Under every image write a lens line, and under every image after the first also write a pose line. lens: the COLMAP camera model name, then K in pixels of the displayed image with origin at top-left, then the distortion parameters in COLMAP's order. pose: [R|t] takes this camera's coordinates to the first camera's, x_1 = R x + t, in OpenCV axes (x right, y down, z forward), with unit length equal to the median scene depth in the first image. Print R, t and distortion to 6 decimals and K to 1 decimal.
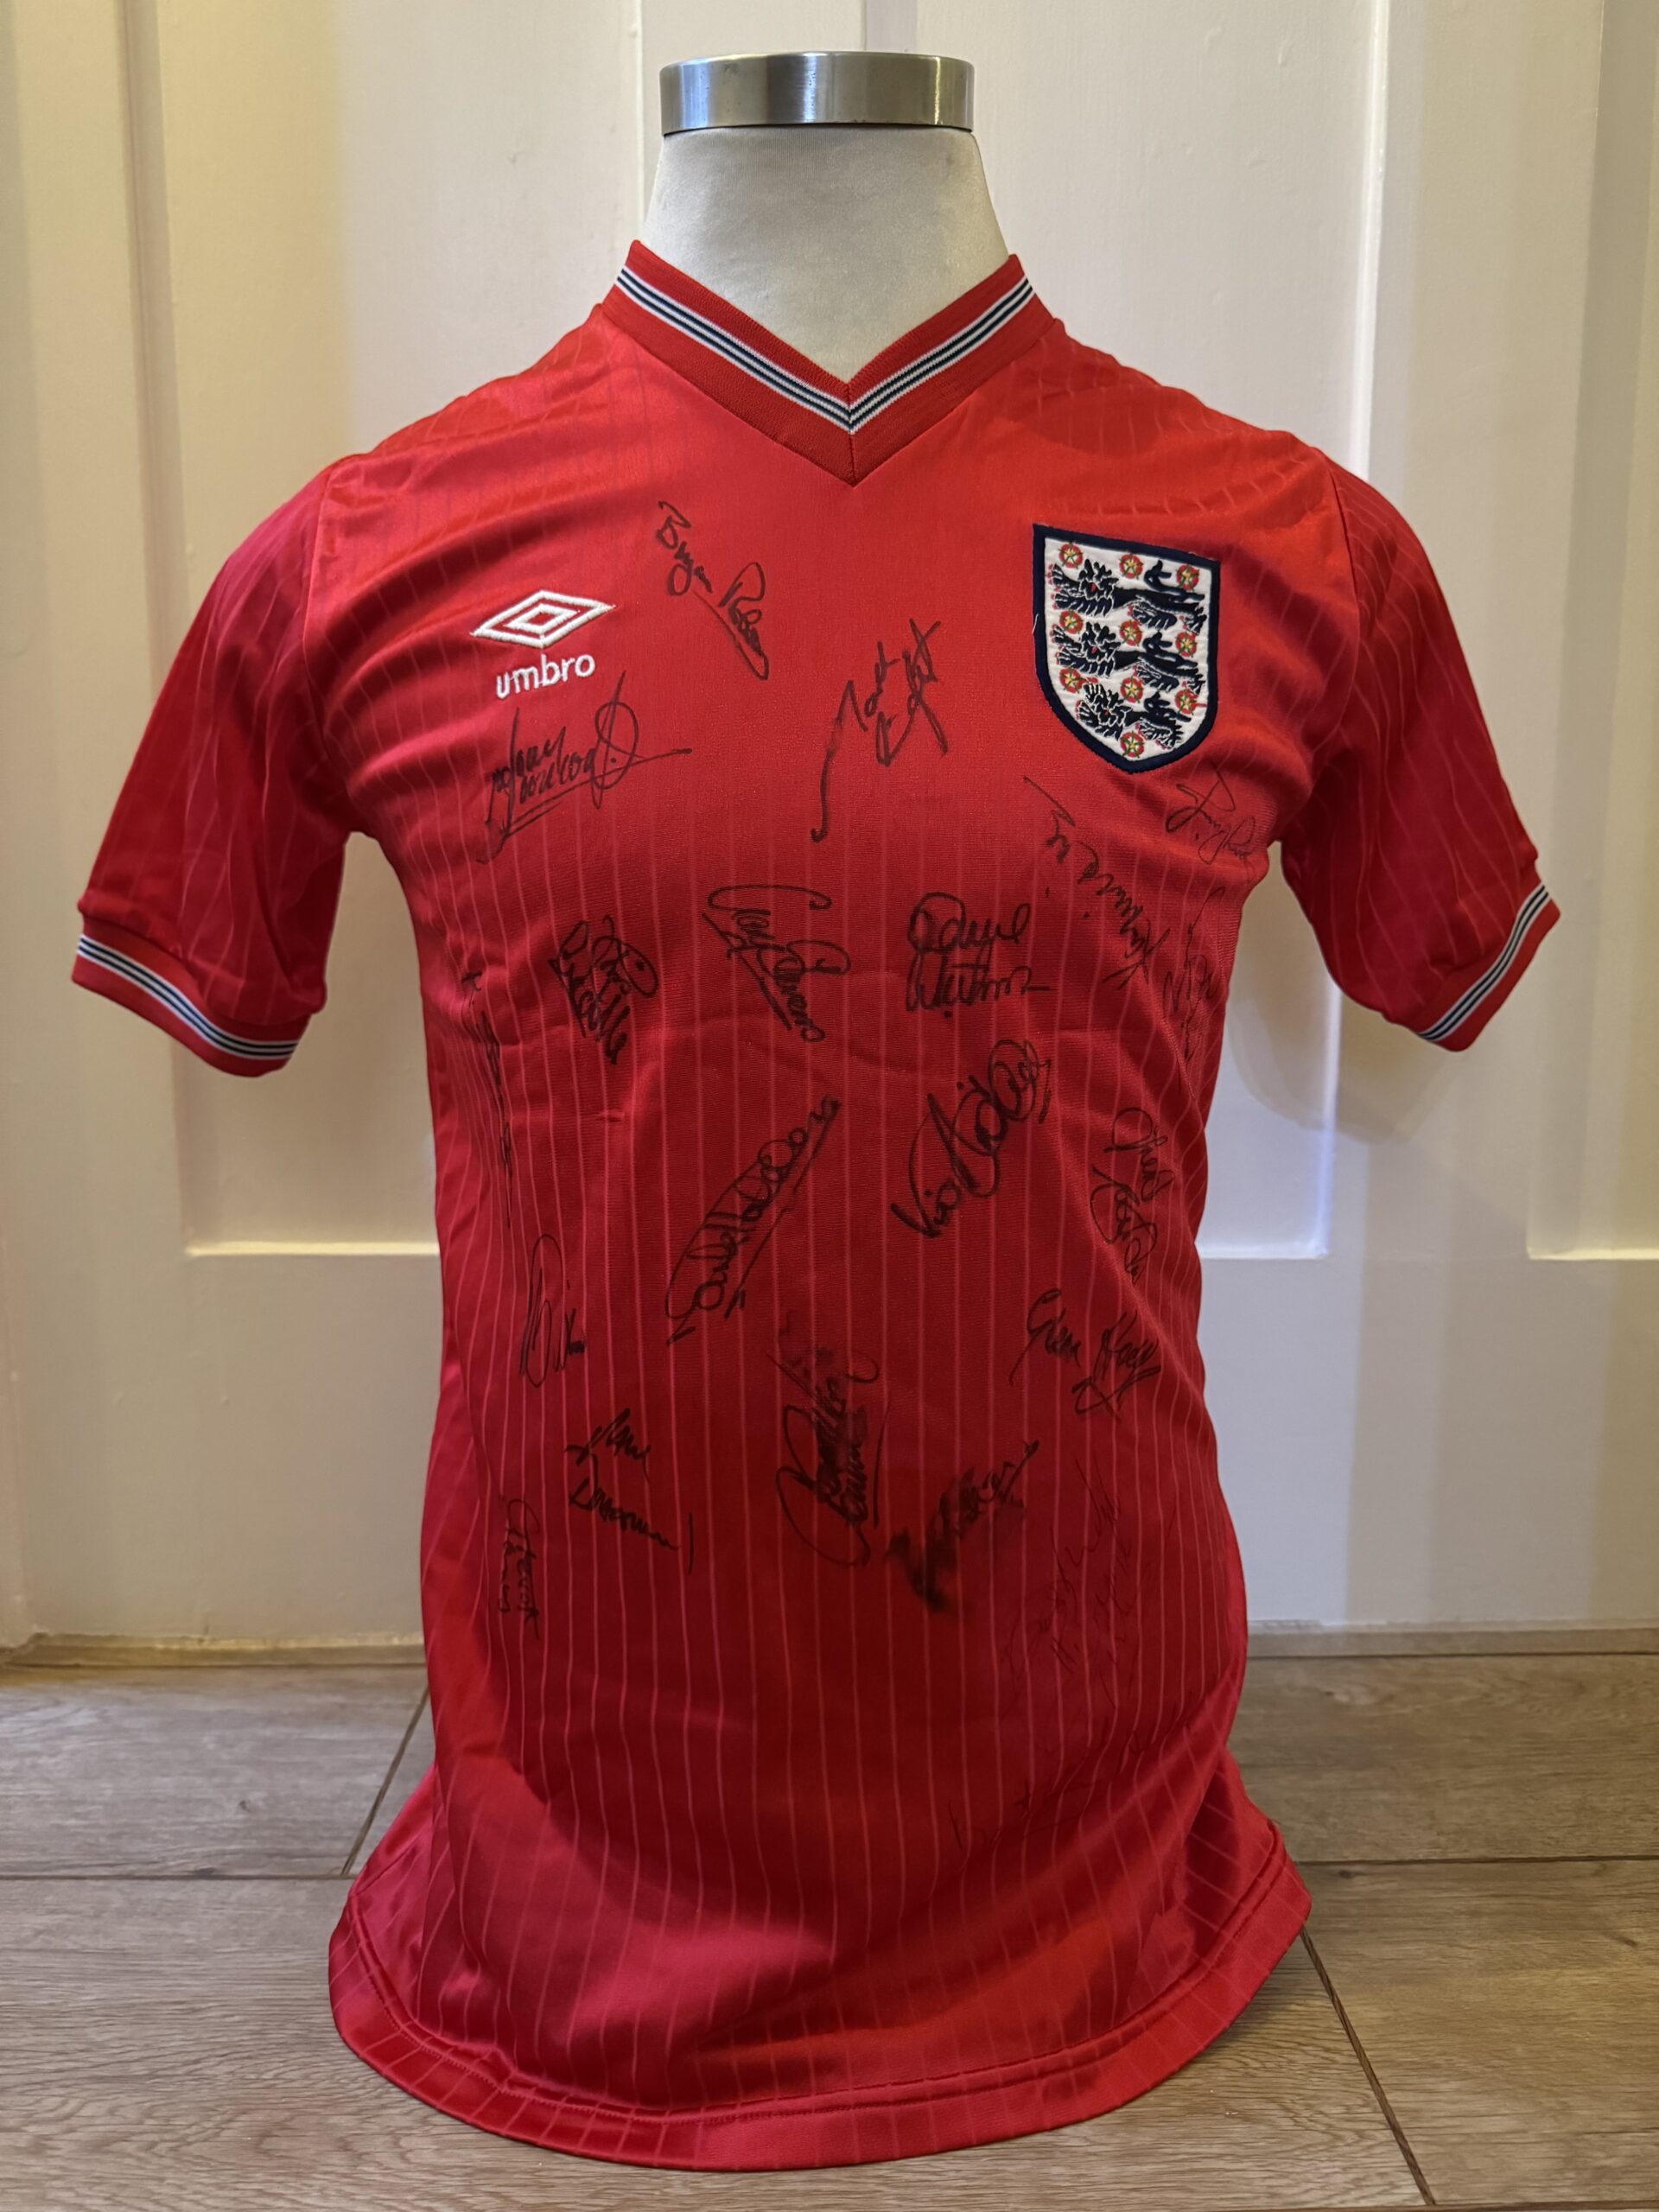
lens RADIAL K [[1645.1, 0, 829.5], [0, 1645.1, 1106.0], [0, 0, 1]] dist [-0.007167, 0.001802]
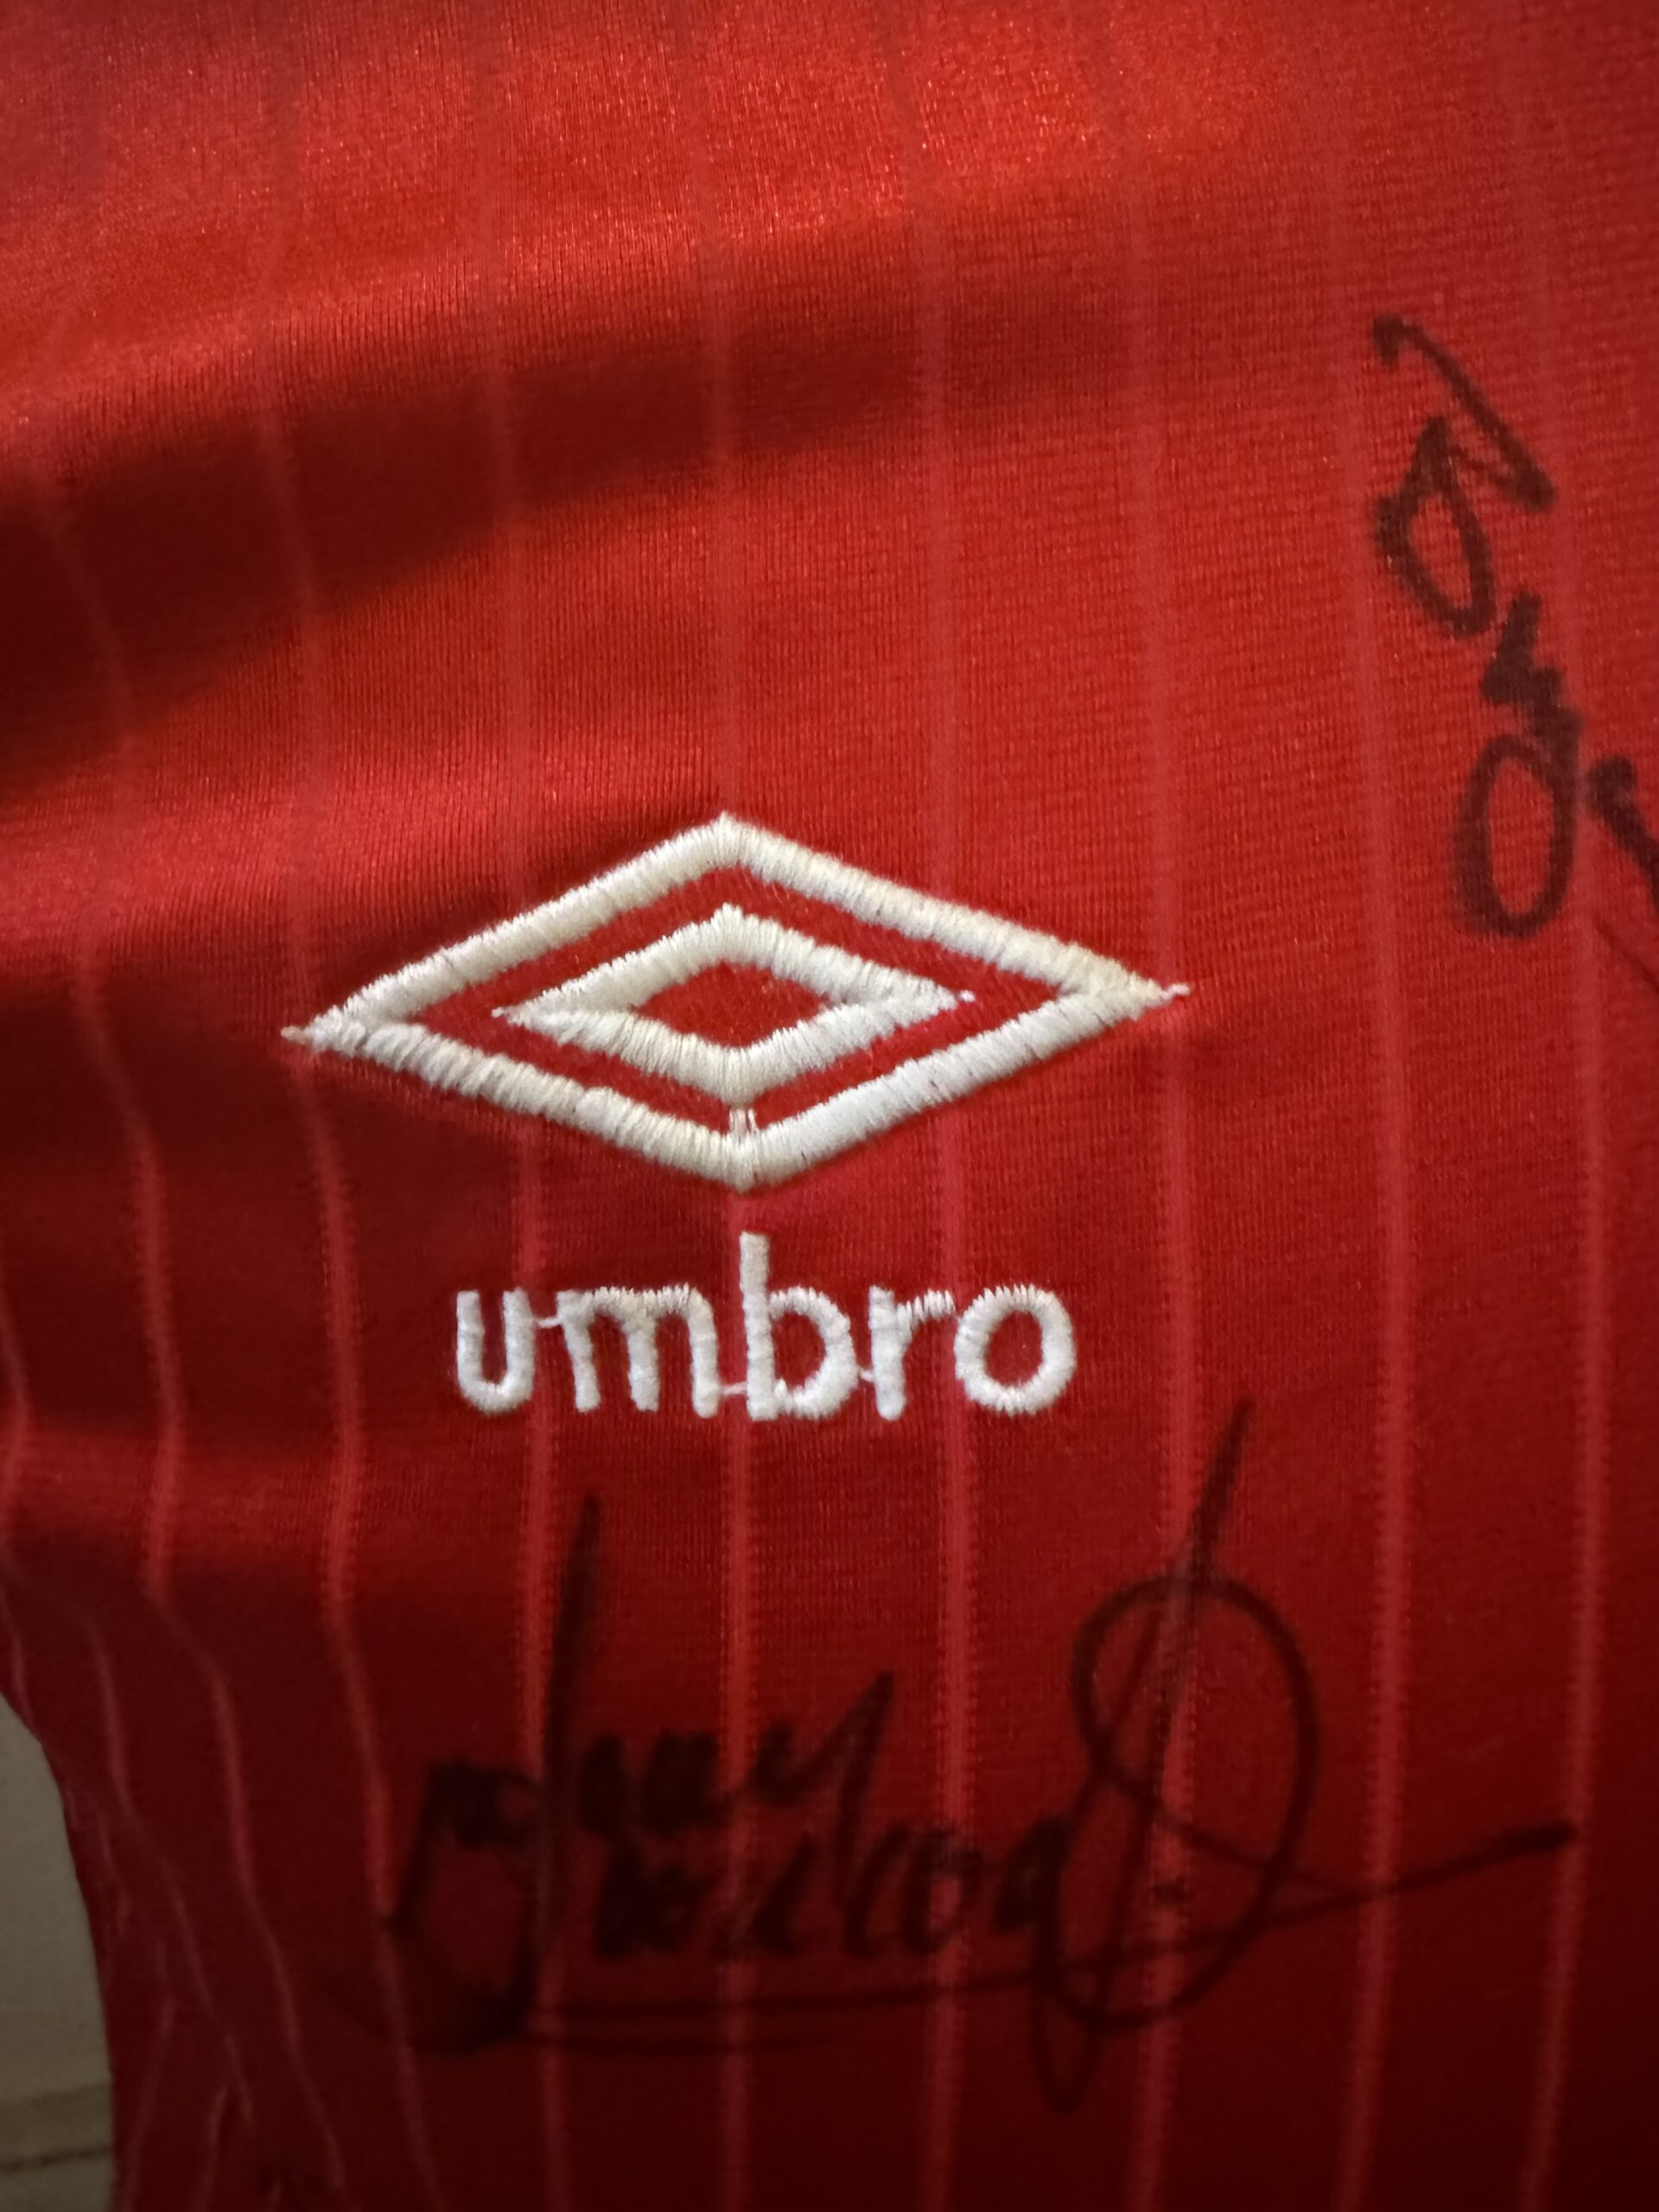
lens RADIAL K [[1576.3, 0, 829.5], [0, 1576.3, 1106.0], [0, 0, 1]] dist [0.003021, 0.000805]
pose [[0.973470, -0.001697, 0.228810, -0.204276], [-0.057249, 0.966362, 0.250733, -0.330136], [-0.221539, -0.257180, 0.940627, 0.844250]]
